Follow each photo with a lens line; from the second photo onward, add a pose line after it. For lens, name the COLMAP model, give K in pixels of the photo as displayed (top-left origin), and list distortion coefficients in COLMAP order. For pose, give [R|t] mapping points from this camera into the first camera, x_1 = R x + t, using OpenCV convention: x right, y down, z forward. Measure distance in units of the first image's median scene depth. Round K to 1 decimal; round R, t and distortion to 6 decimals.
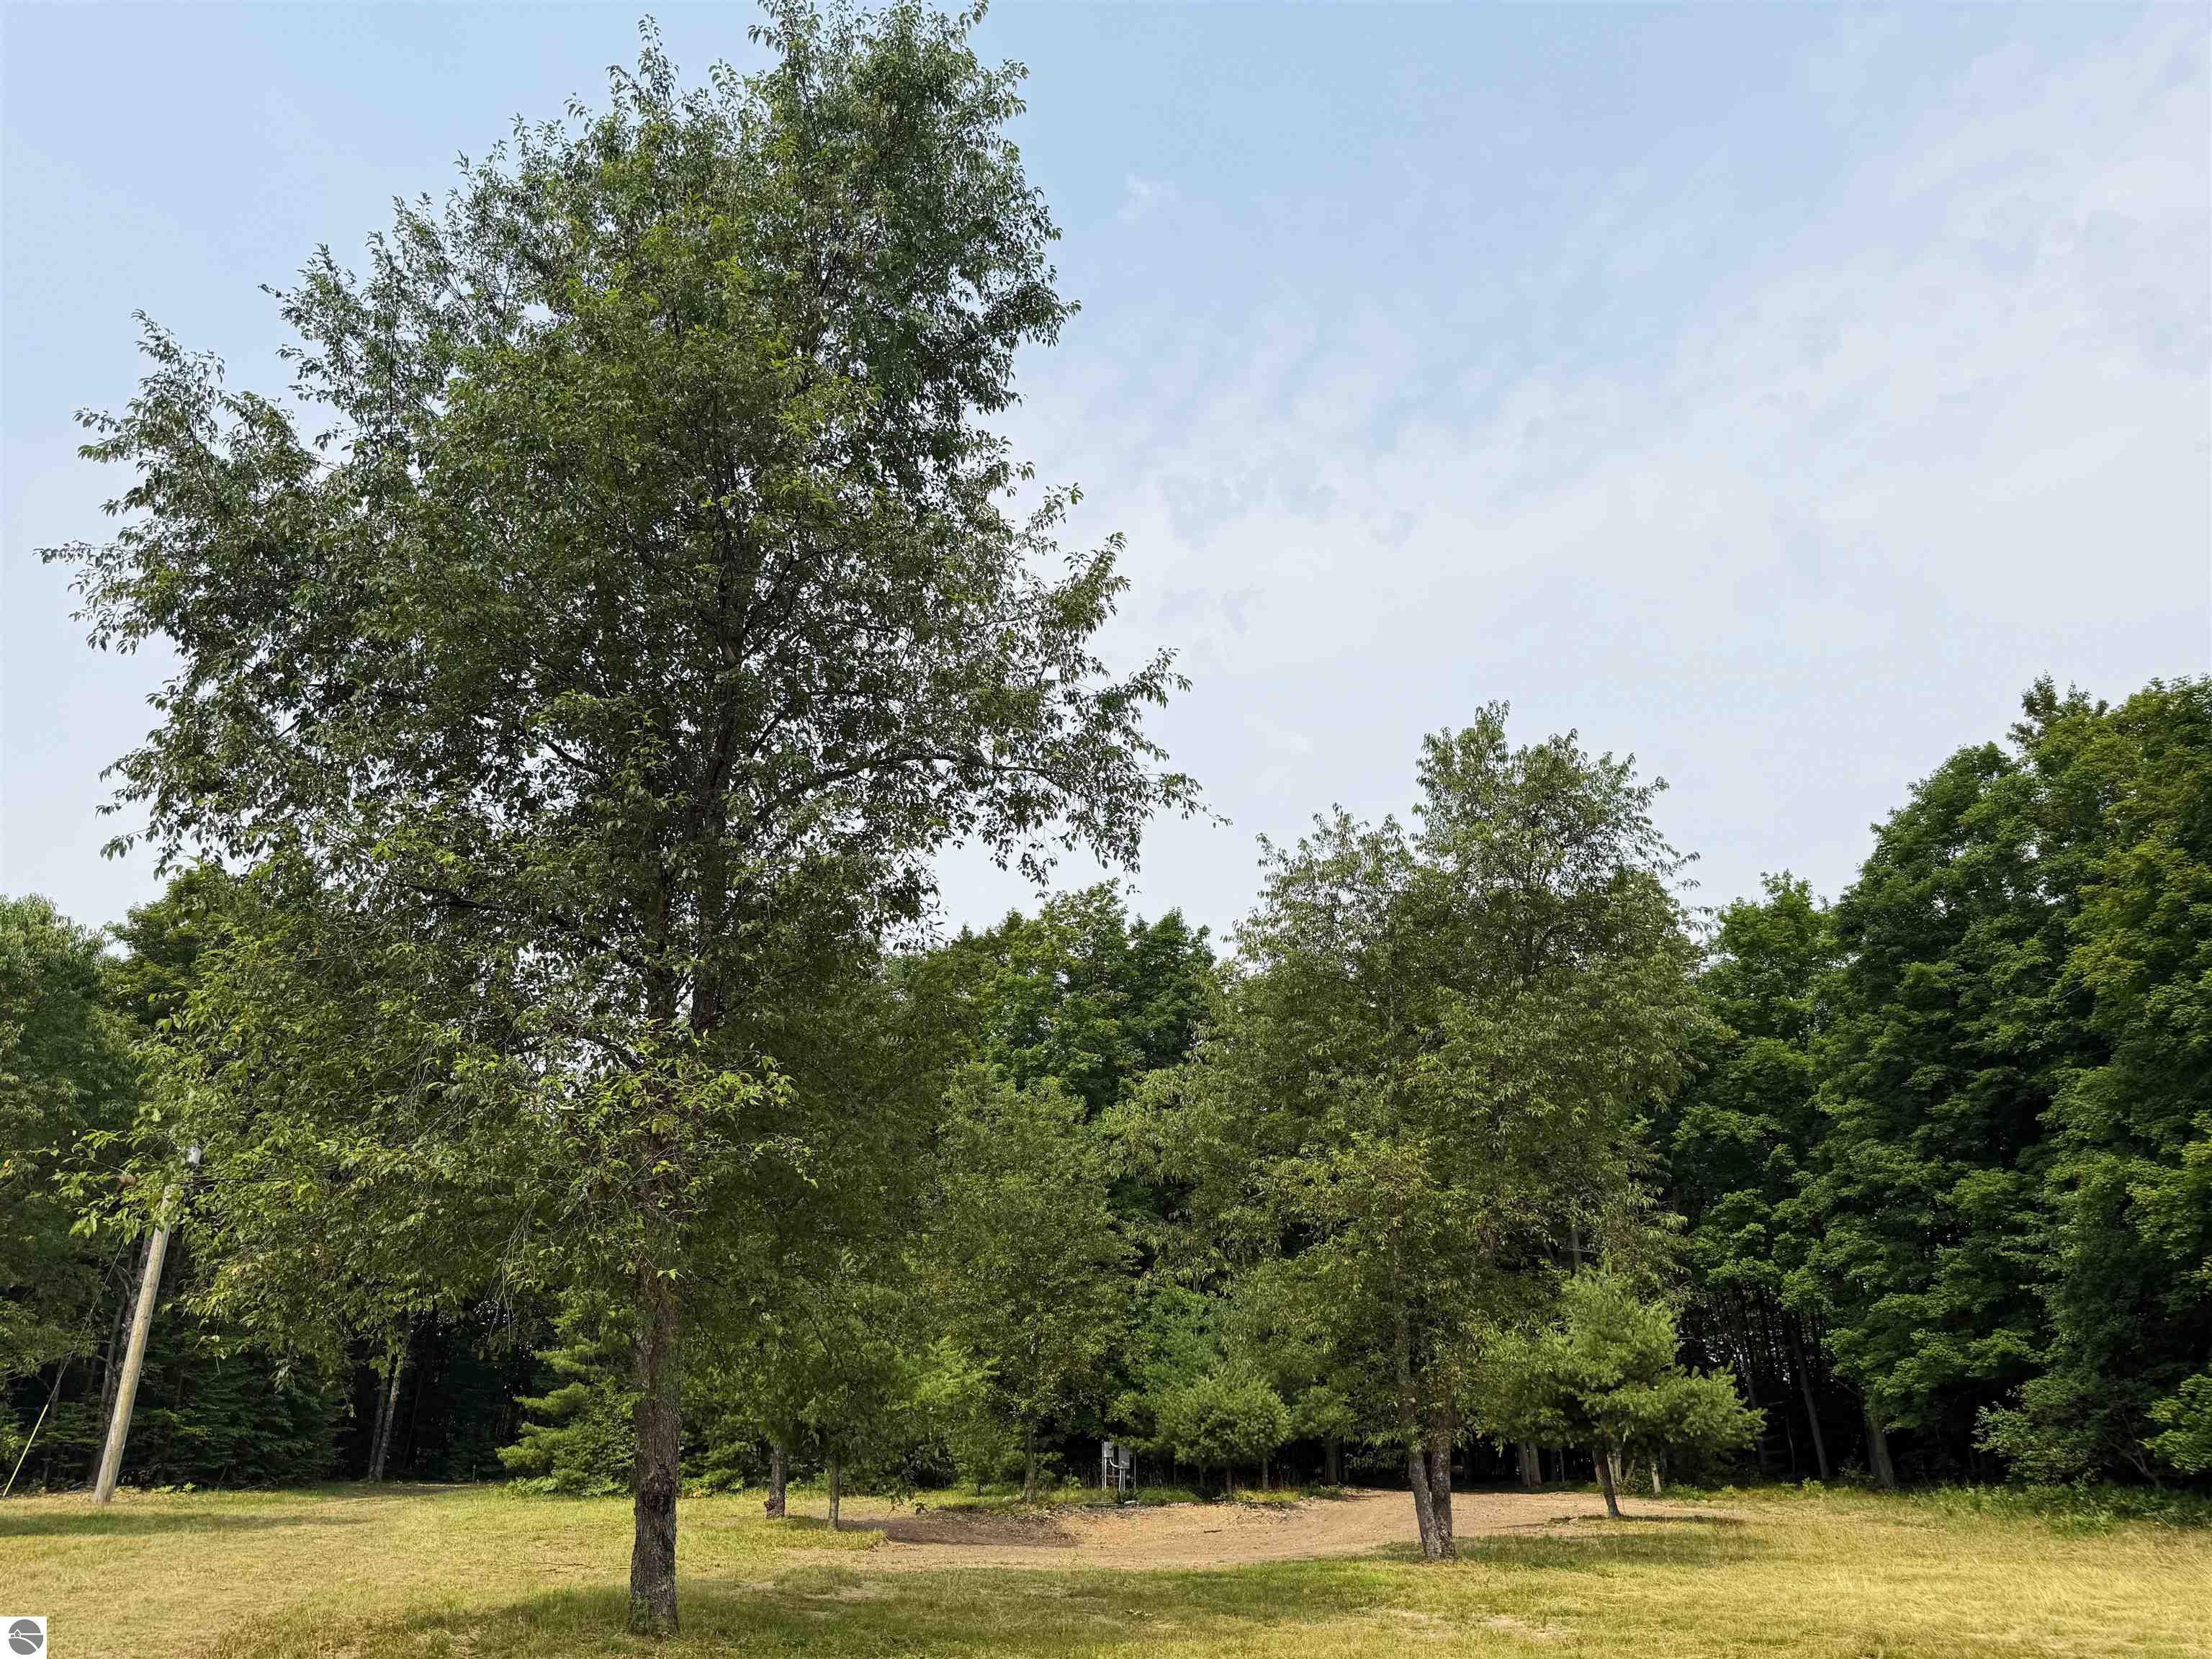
lens RADIAL K [[1554.4, 0, 1108.3], [0, 1554.4, 835.0], [0, 0, 1]] dist [-0.020728, -0.007453]
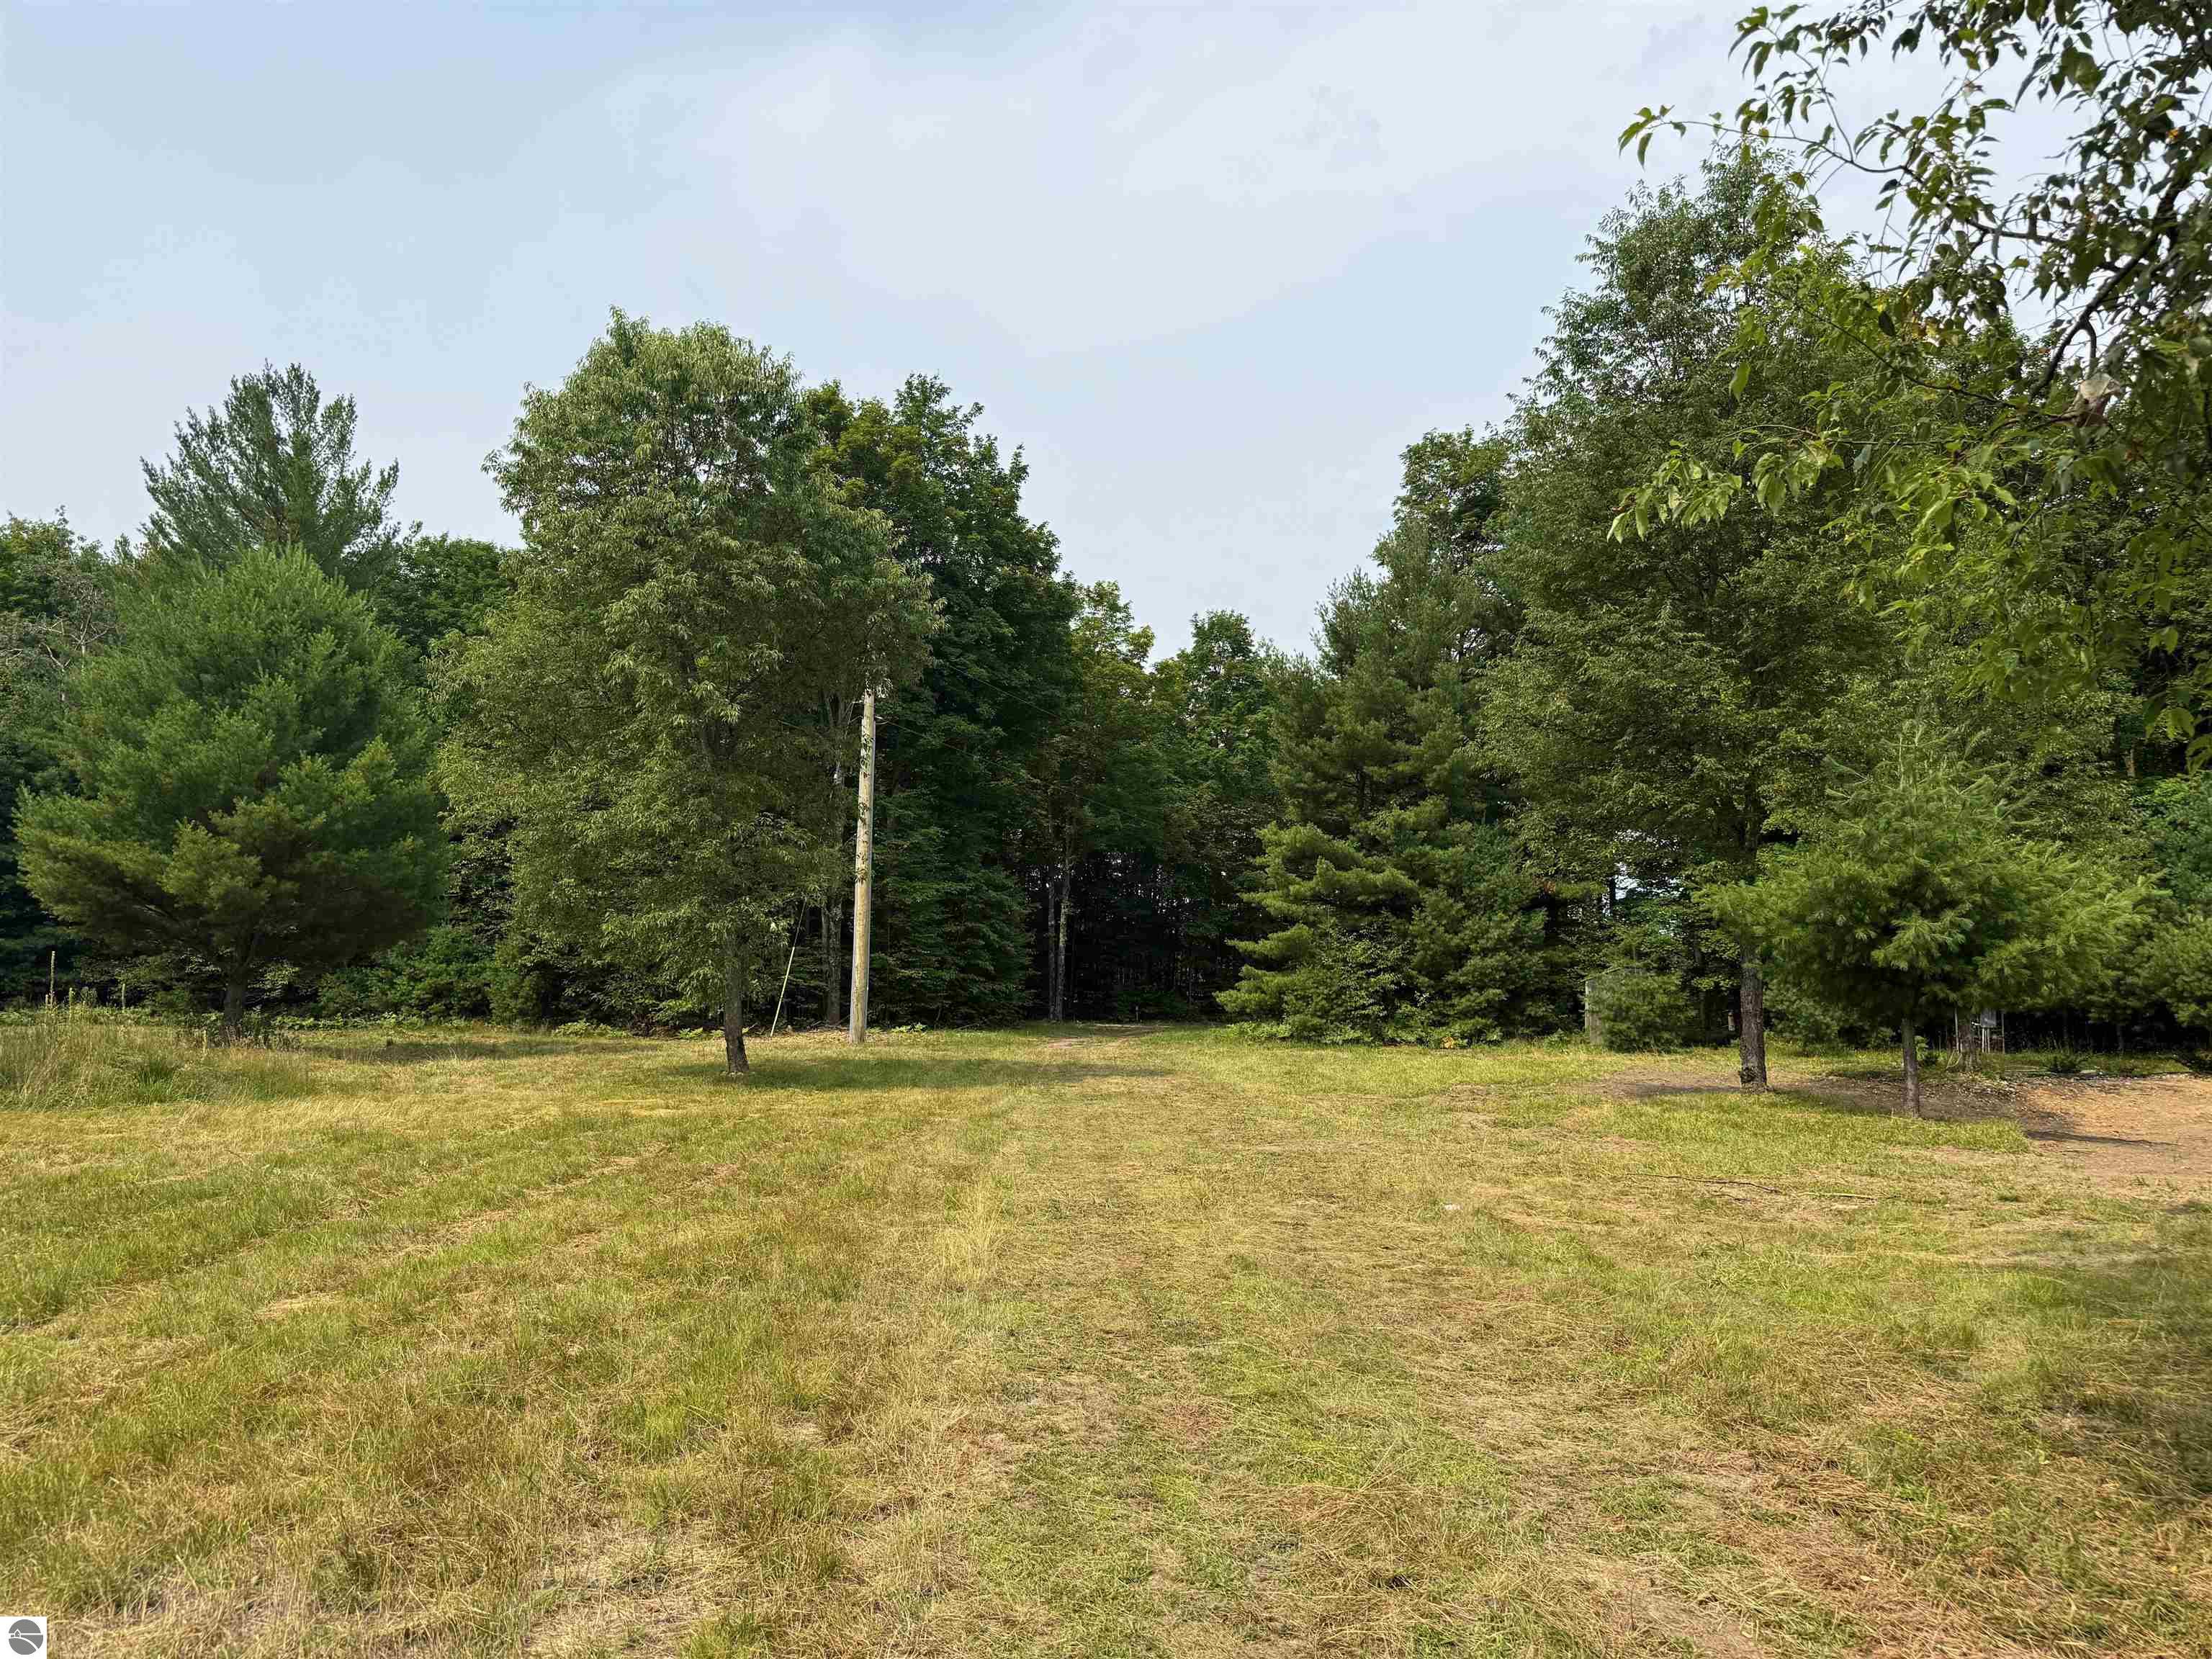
lens RADIAL K [[1554.4, 0, 1104.2], [0, 1554.4, 828.6], [0, 0, 1]] dist [-0.020728, -0.007453]
pose [[0.940324, -0.016939, -0.339859, -0.145486], [0.107466, 0.962427, 0.249370, 0.064835], [0.322866, -0.271012, 0.906813, 0.163727]]
